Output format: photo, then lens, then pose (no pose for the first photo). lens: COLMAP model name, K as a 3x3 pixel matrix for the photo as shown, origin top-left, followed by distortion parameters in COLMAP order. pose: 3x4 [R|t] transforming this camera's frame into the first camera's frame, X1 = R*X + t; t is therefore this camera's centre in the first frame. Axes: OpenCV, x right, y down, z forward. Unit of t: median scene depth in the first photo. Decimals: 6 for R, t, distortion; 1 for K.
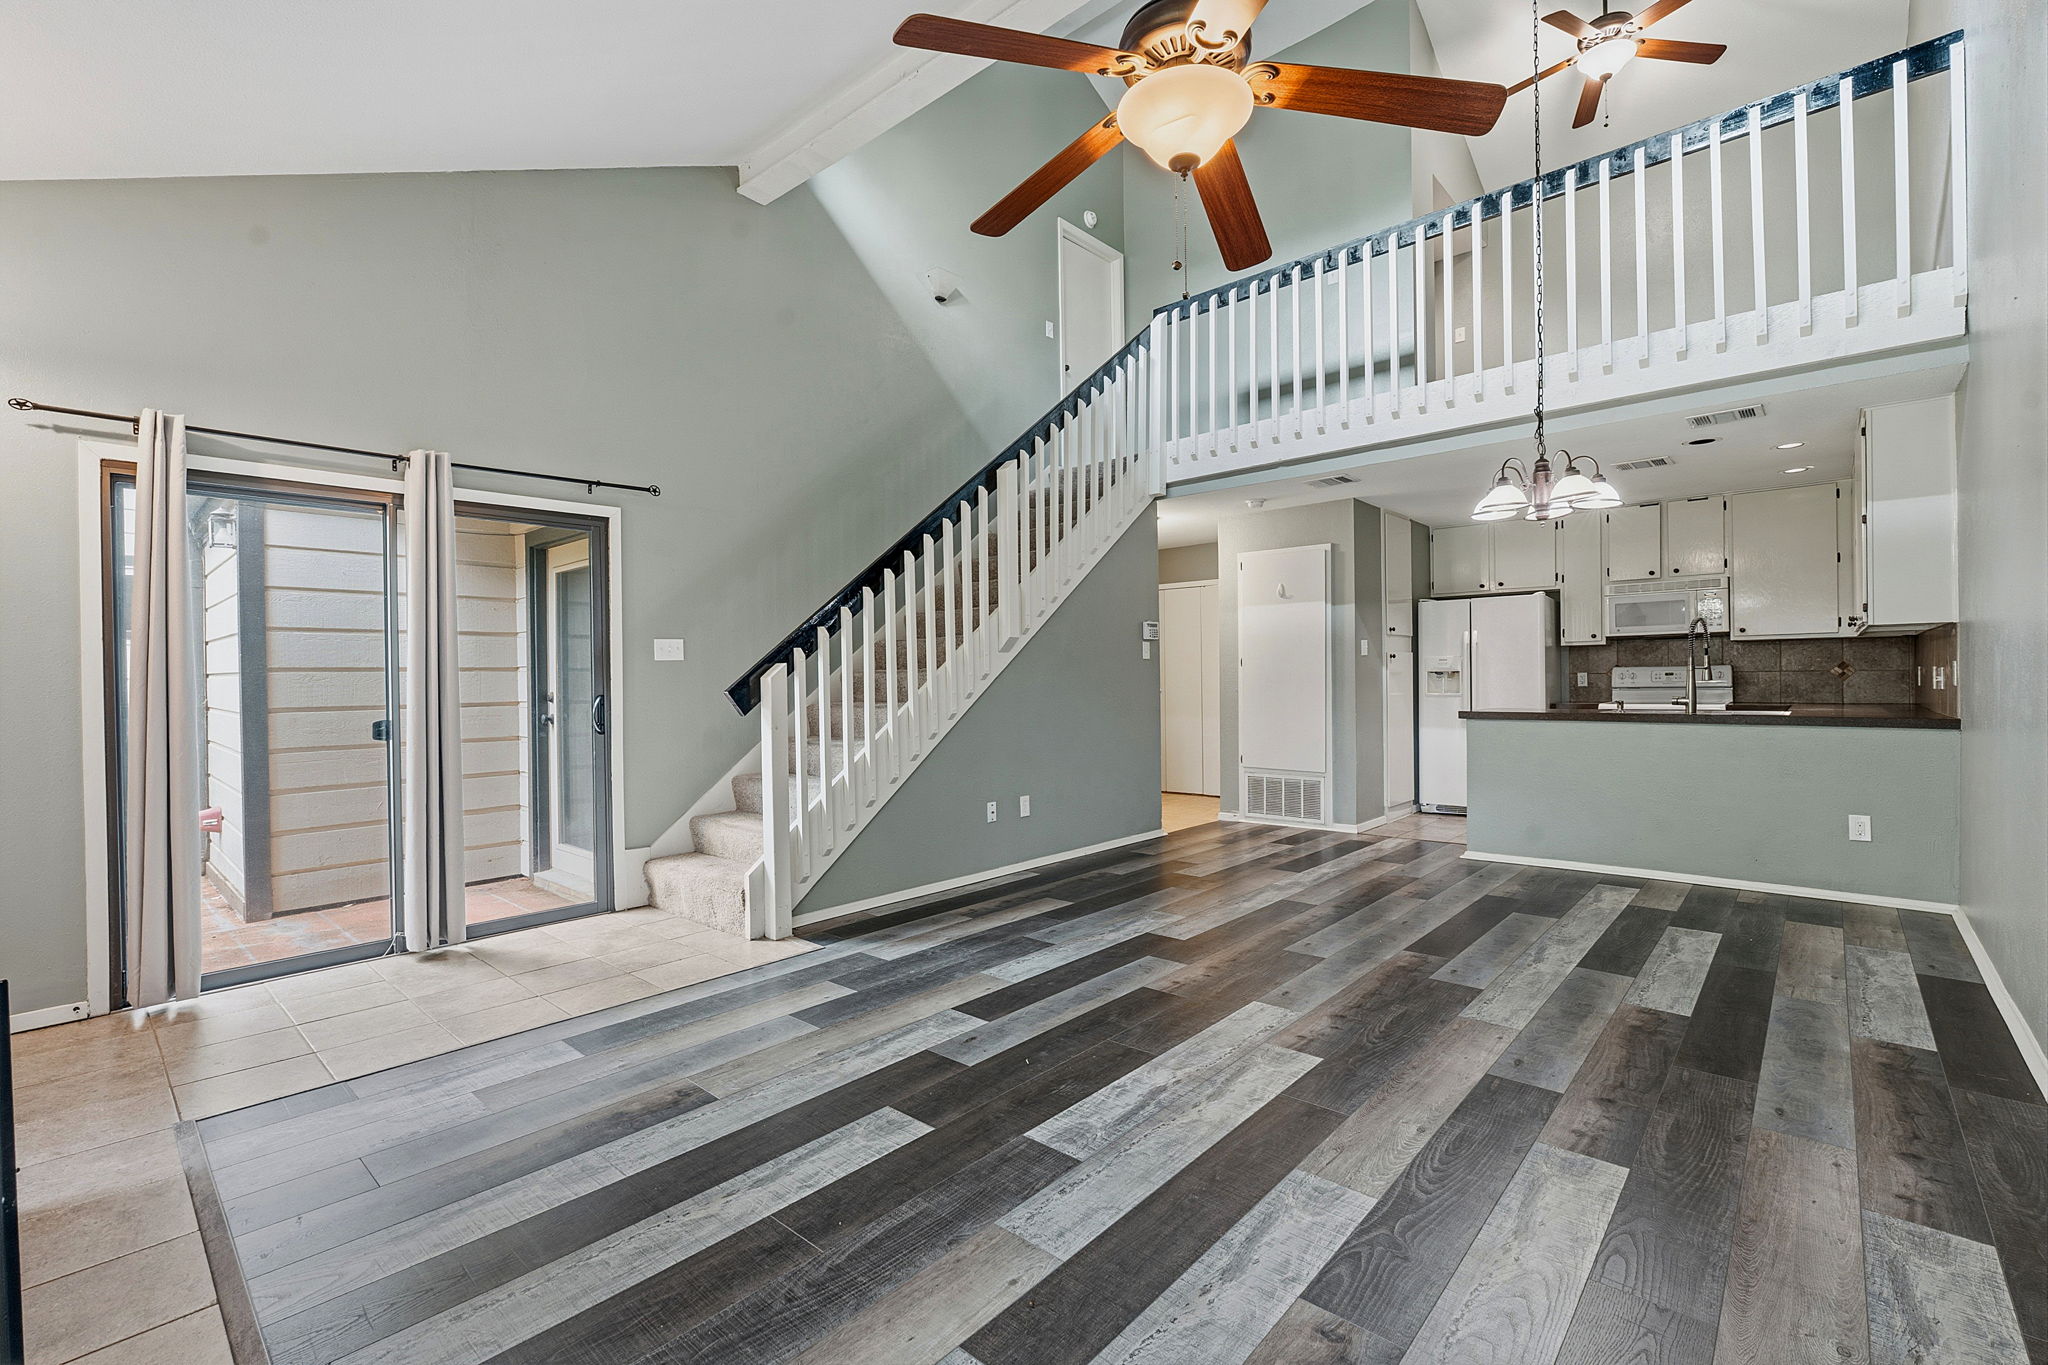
lens RADIAL K [[893.8, 0, 1024.6], [0, 893.8, 684.8], [0, 0, 1]] dist [-0.008422, 0.002048]
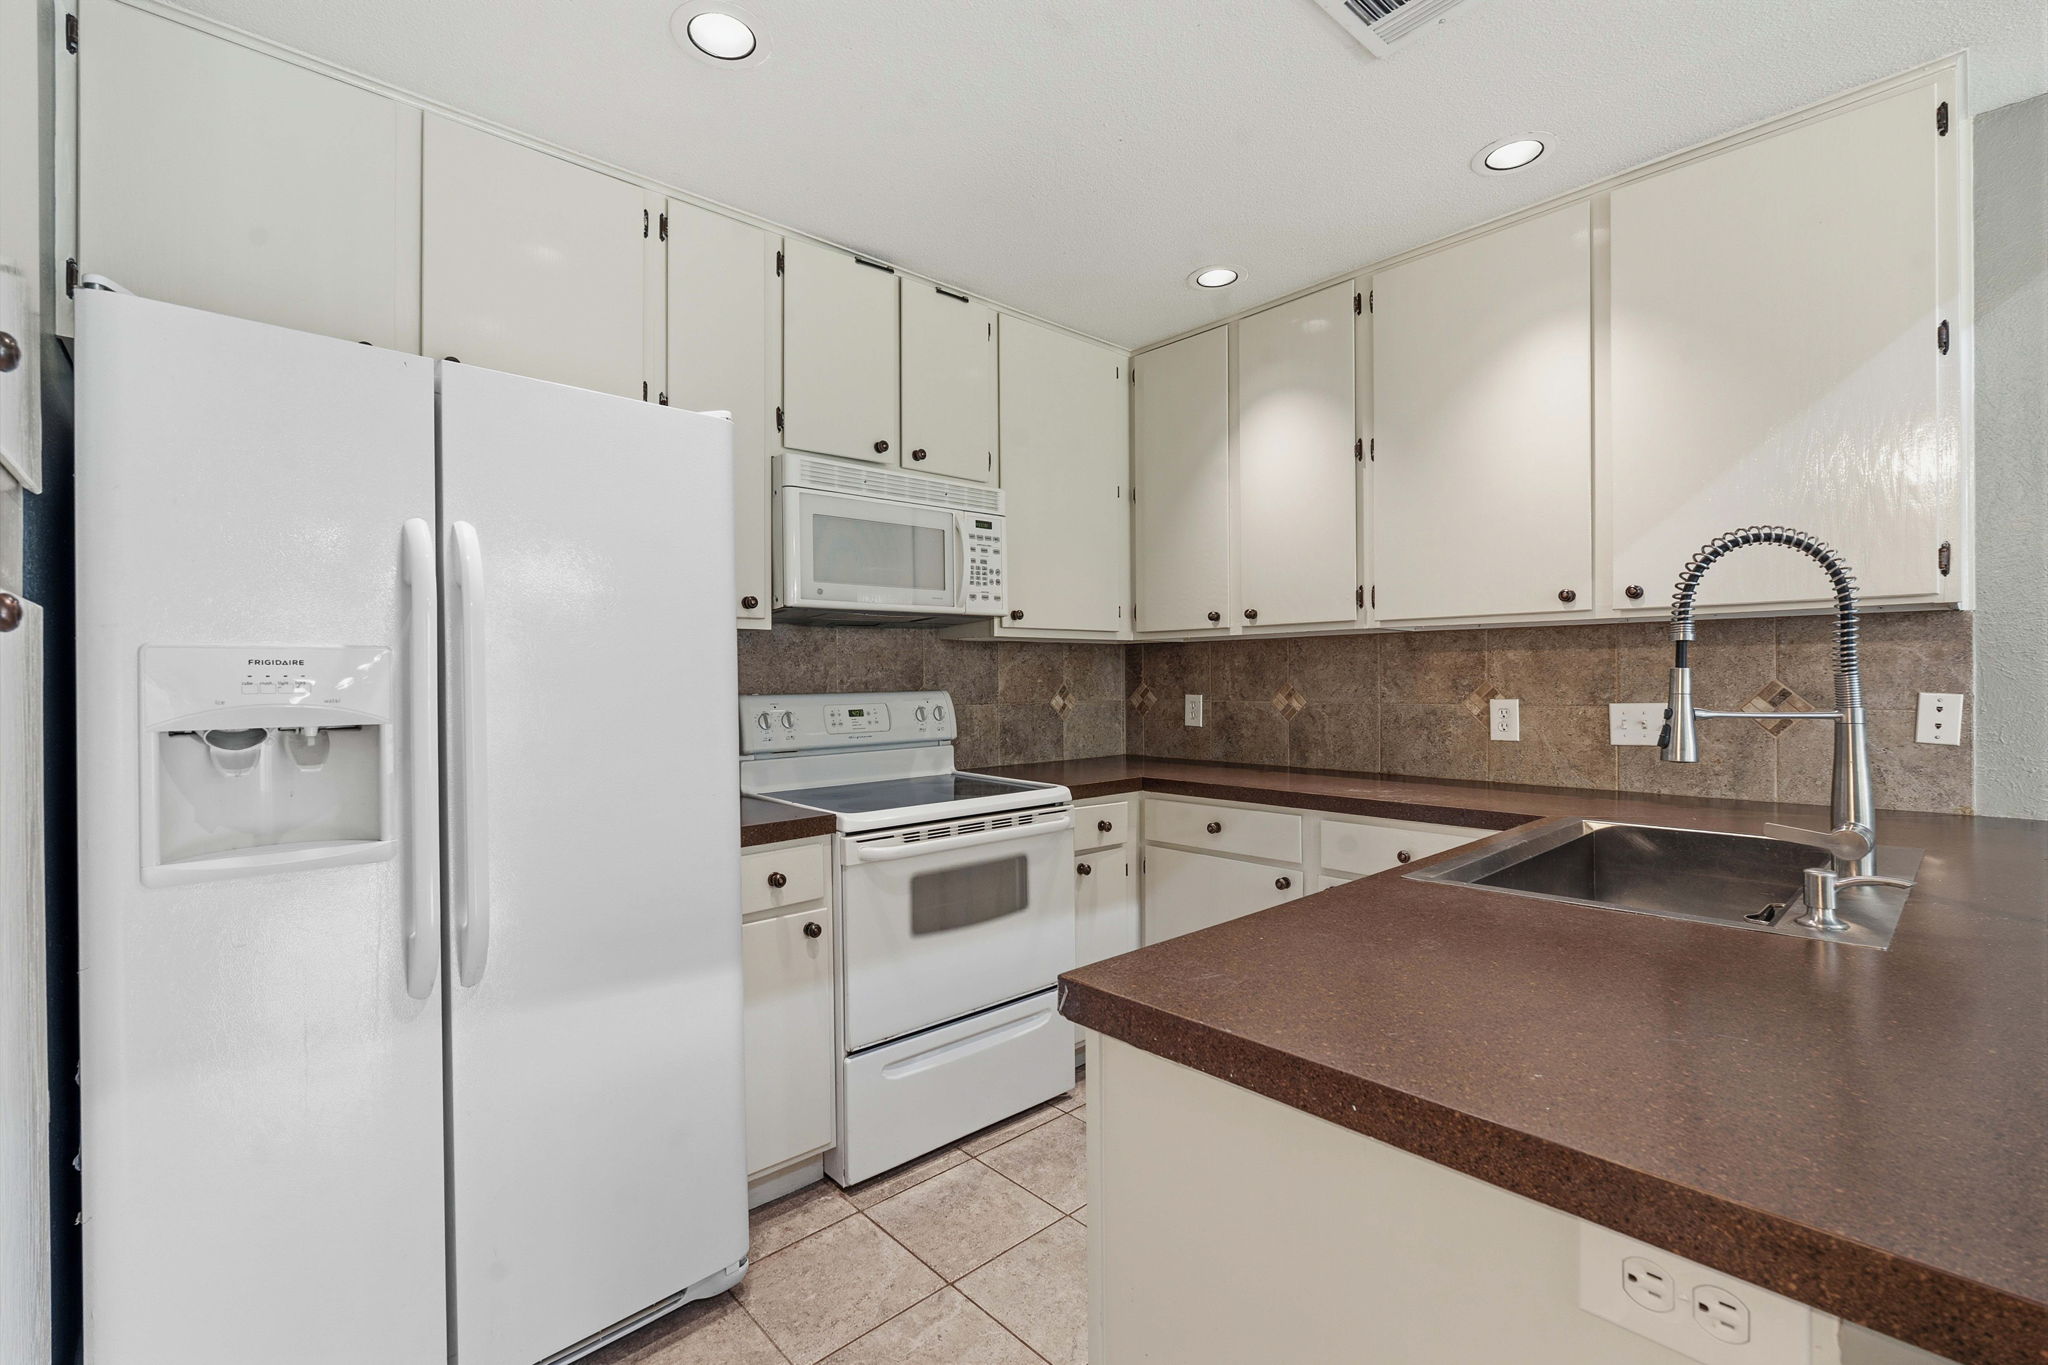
lens RADIAL K [[893.8, 0, 1026.4], [0, 893.8, 676.0], [0, 0, 1]] dist [-0.008422, 0.002048]
pose [[0.095617, 0.015515, 0.995297, 0.564625], [0.012879, 0.999776, -0.016823, -0.036170], [-0.995335, 0.014427, 0.095395, 1.519853]]
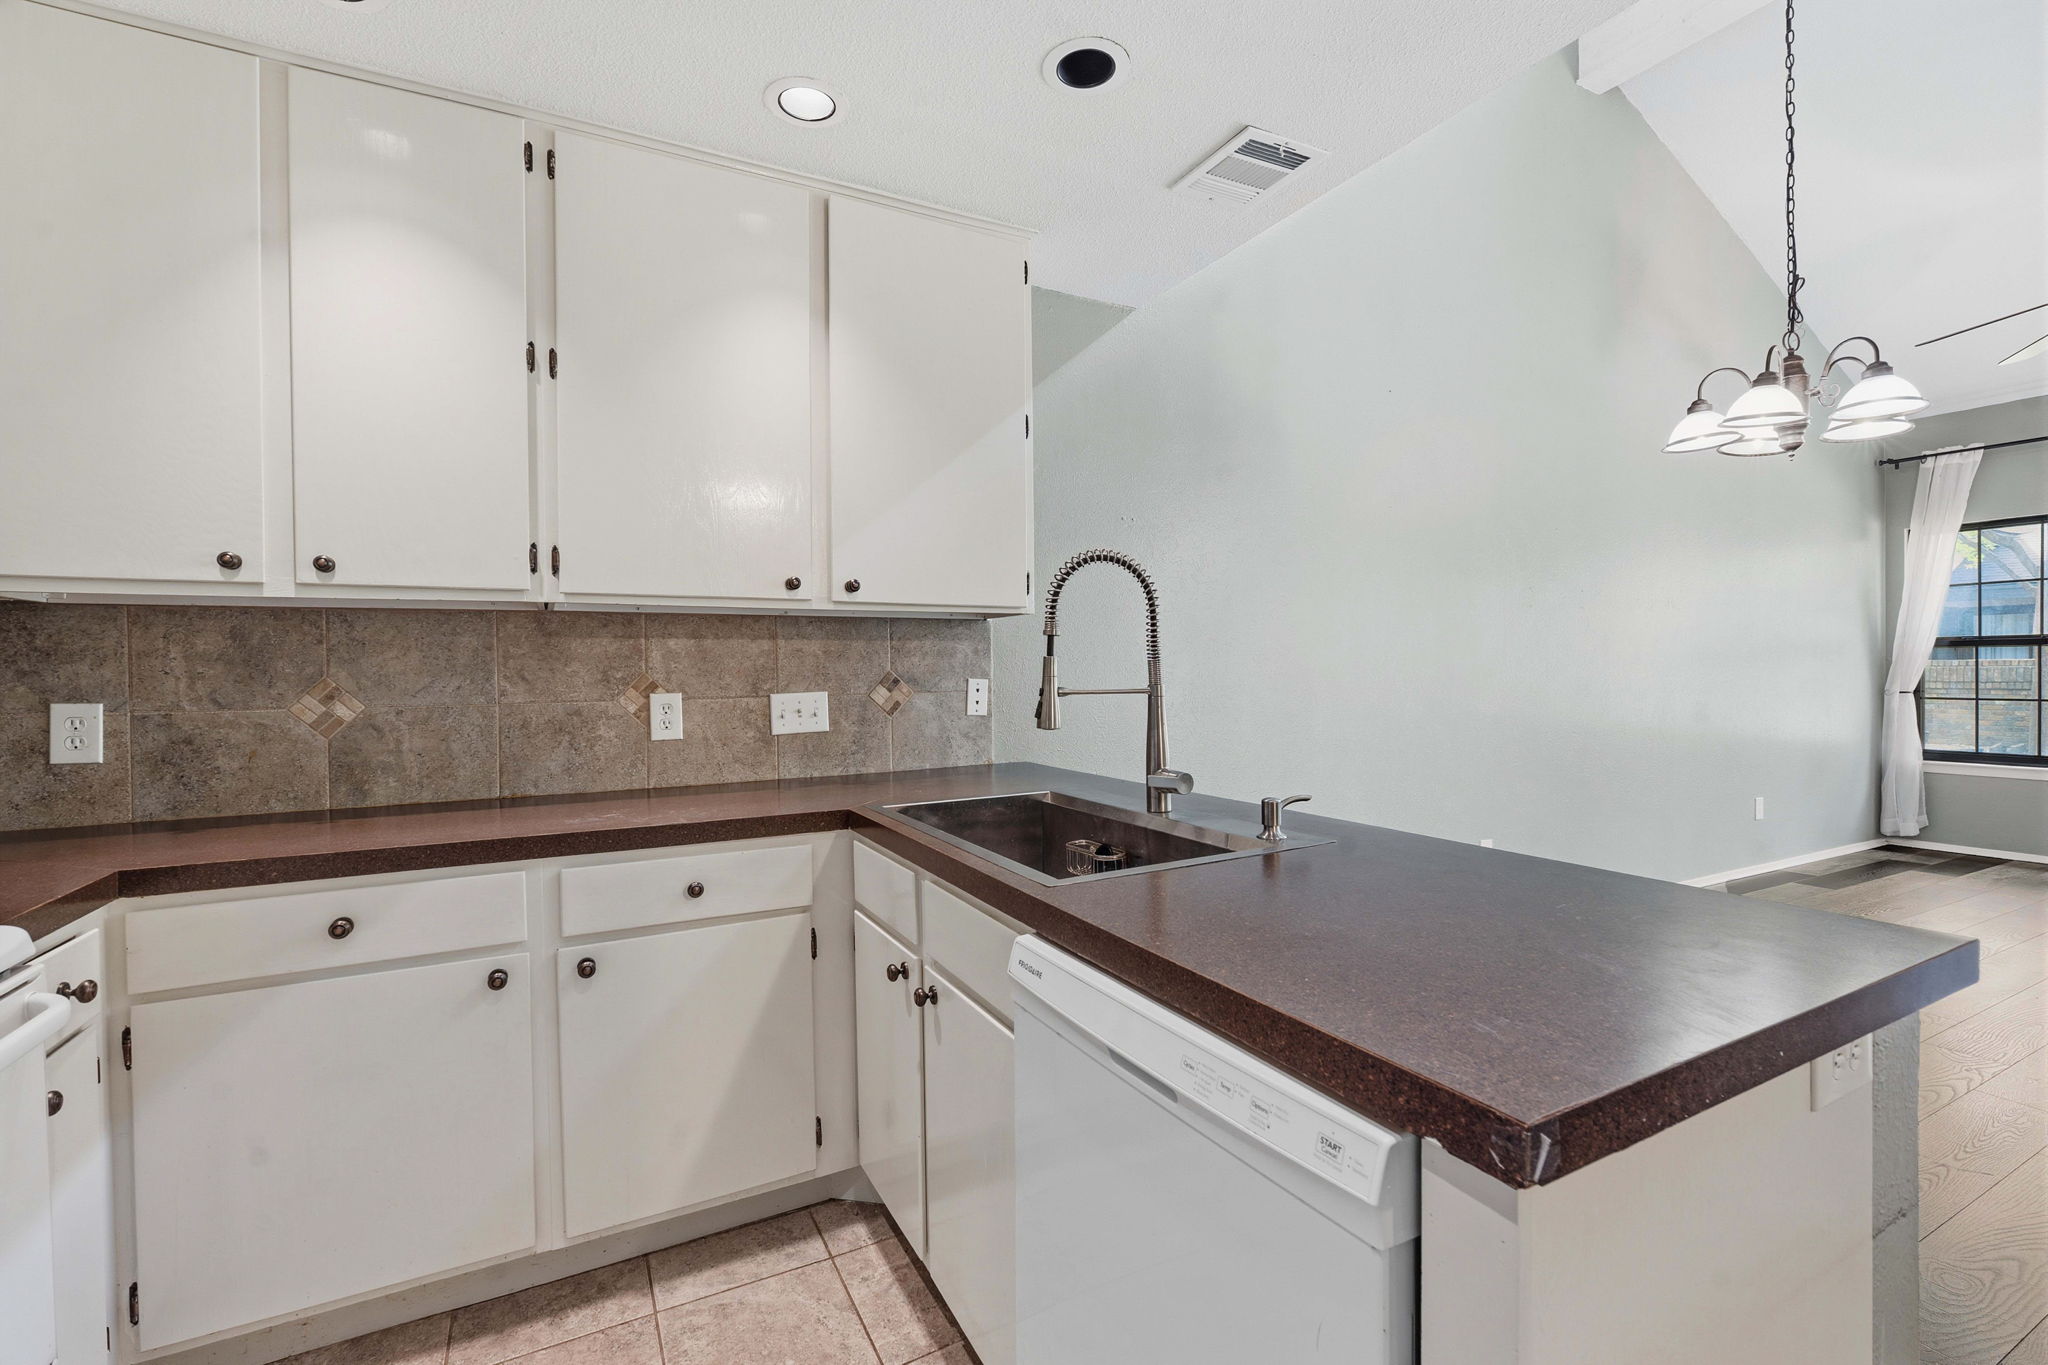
lens RADIAL K [[893.8, 0, 1023.5], [0, 893.8, 678.8], [0, 0, 1]] dist [-0.008422, 0.002048]
pose [[-0.937591, 0.019219, 0.347209, 0.833003], [0.025675, 0.999572, 0.014001, -0.037282], [-0.346792, 0.022041, -0.937683, 1.700599]]
